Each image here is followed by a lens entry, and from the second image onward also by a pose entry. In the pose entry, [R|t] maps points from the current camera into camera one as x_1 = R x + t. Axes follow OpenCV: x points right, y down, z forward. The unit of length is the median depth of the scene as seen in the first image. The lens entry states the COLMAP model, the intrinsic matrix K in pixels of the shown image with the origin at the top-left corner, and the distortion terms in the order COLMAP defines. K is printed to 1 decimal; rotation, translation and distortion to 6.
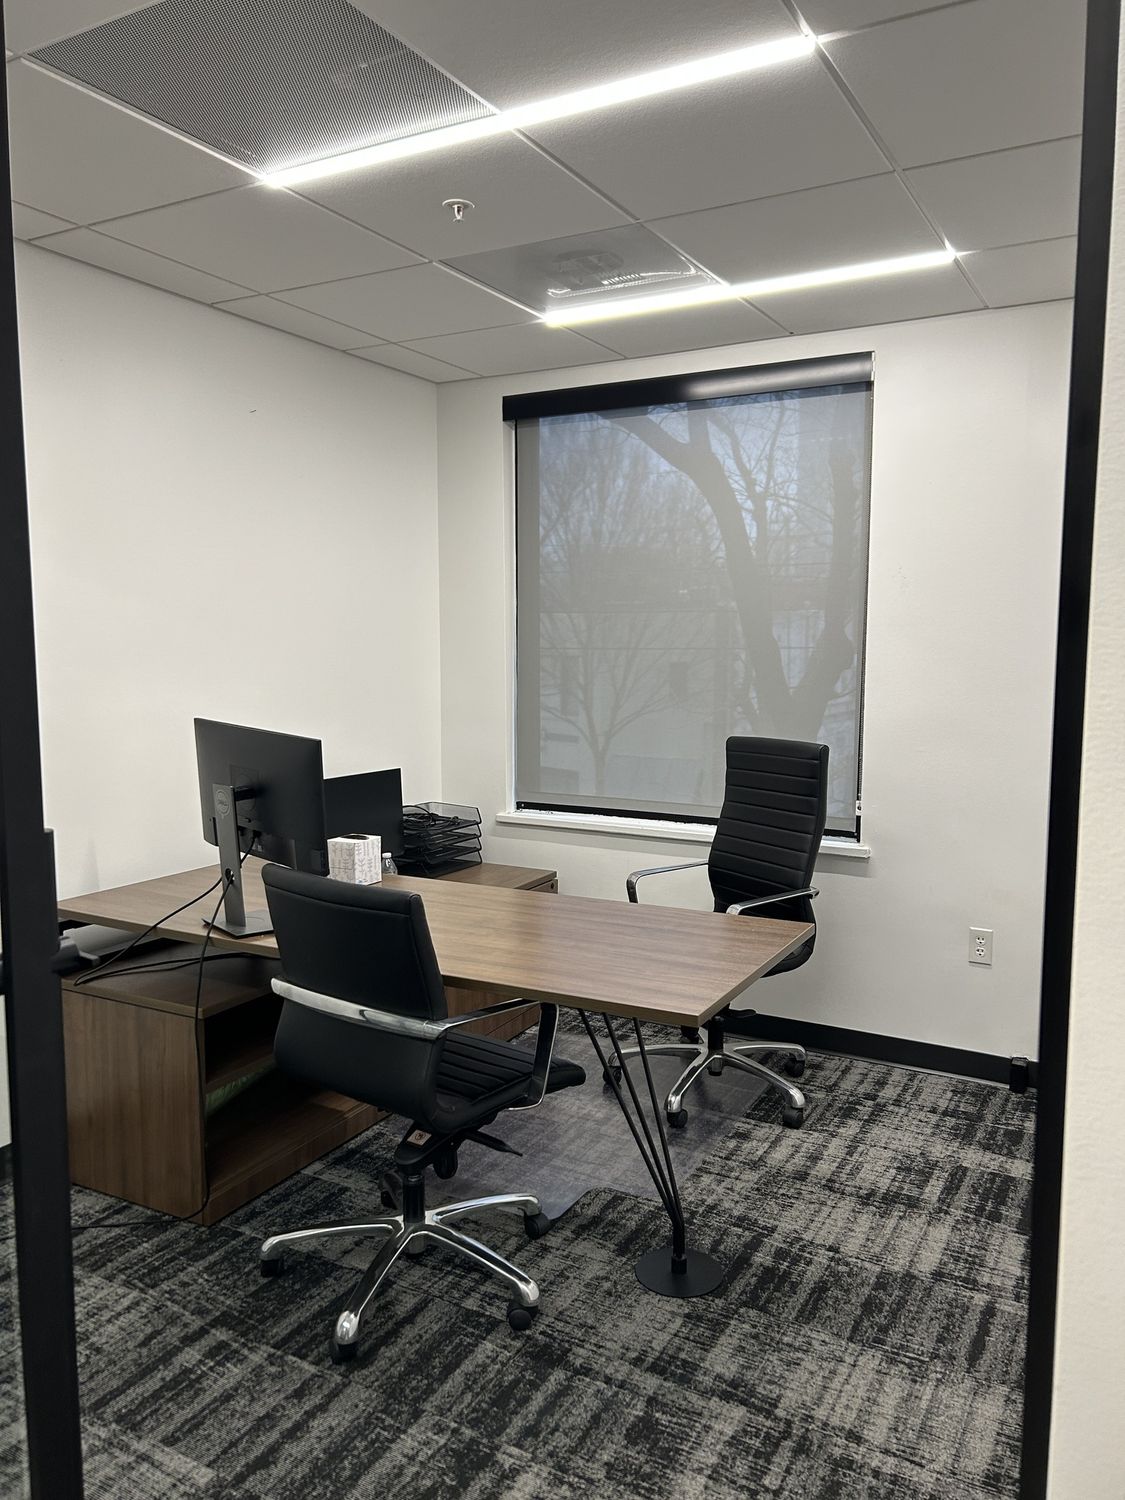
lens RADIAL K [[1132.1, 0, 576.8], [0, 1132.1, 743.4], [0, 0, 1]] dist [0.040474, -0.029756]
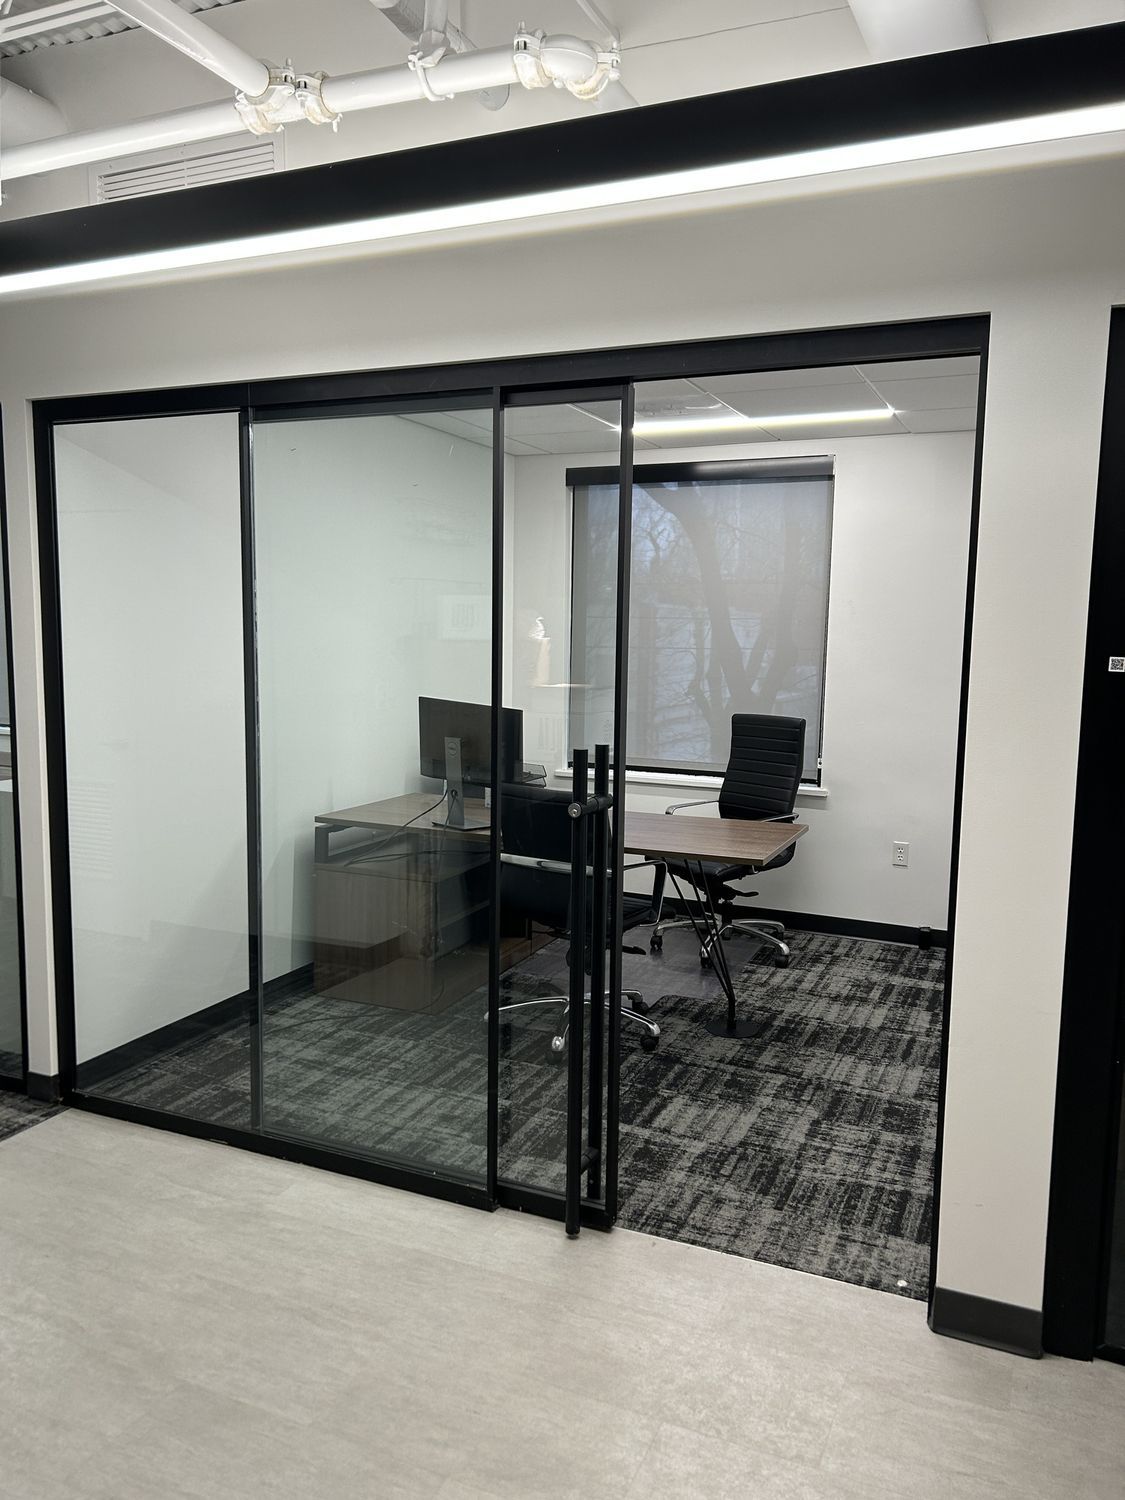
lens RADIAL K [[1132.1, 0, 563.3], [0, 1132.1, 745.1], [0, 0, 1]] dist [0.040474, -0.029756]
pose [[0.997029, 0.004883, 0.076868, -0.275474], [-0.005820, 0.999911, 0.011964, 0.025705], [-0.076803, -0.012375, 0.996969, -0.615683]]
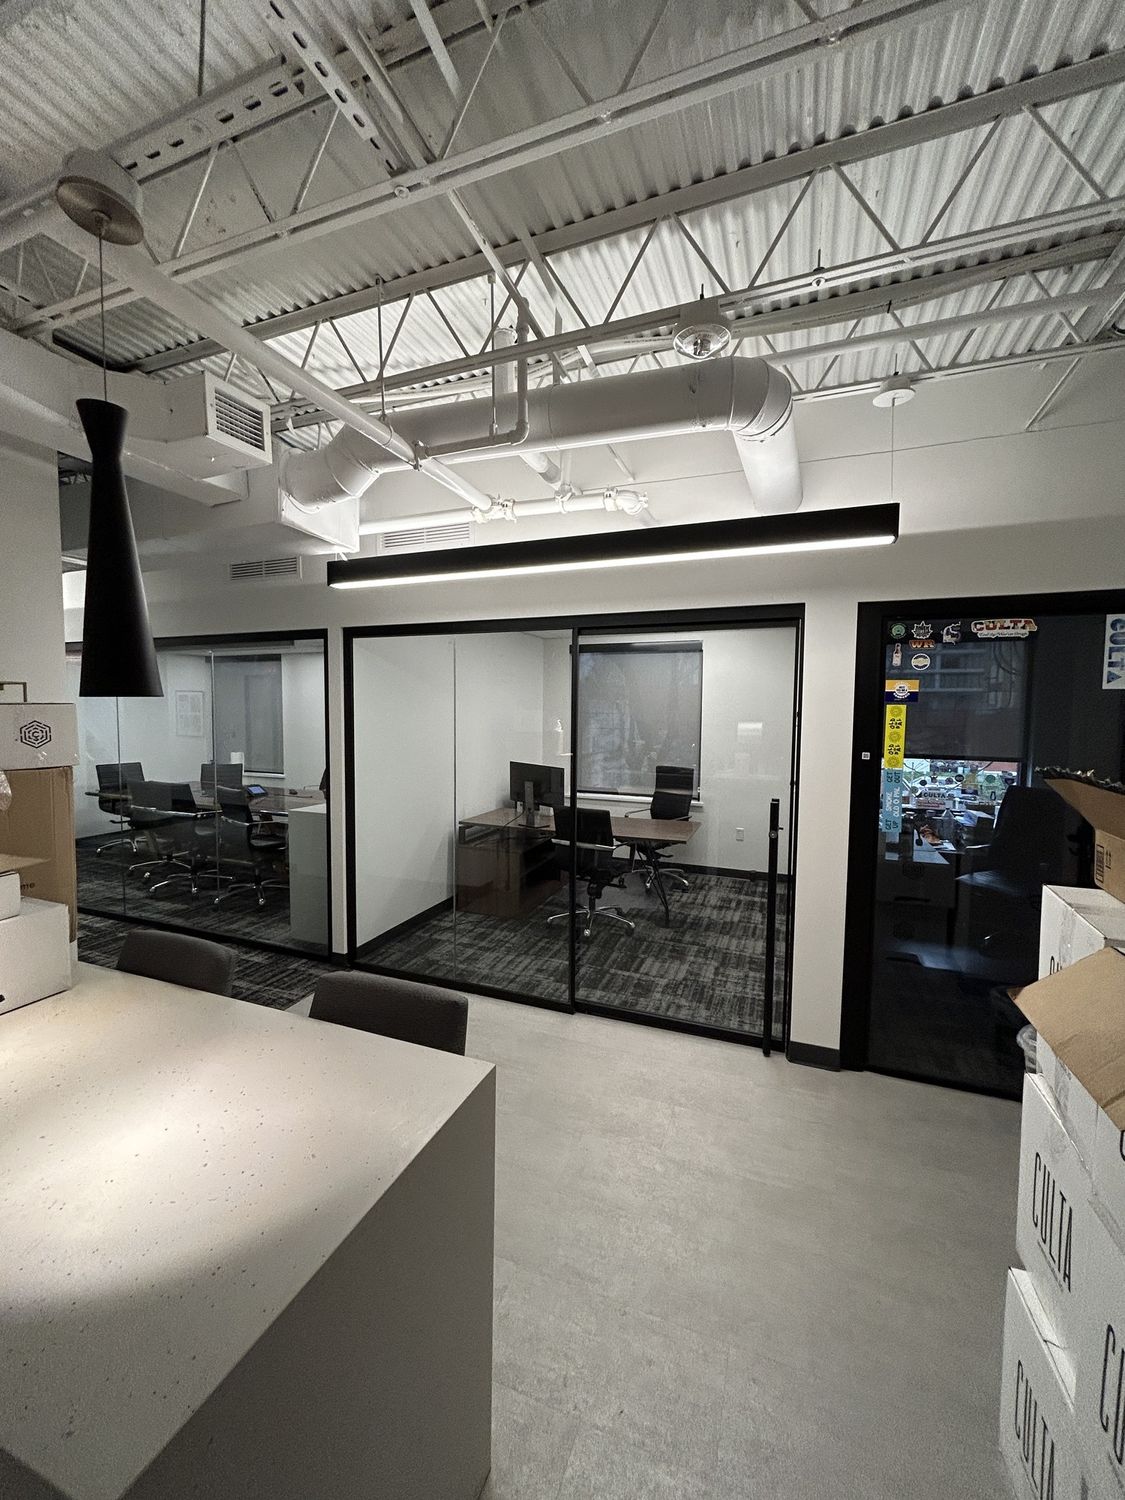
lens RADIAL K [[603.4, 0, 559.2], [0, 603.4, 739.2], [0, 0, 1]] dist [-0.000856, -0.000264]
pose [[0.992762, 0.001361, 0.120089, -0.431254], [0.003833, 0.999067, -0.043006, -0.012608], [-0.120035, 0.043155, 0.991831, -0.747225]]
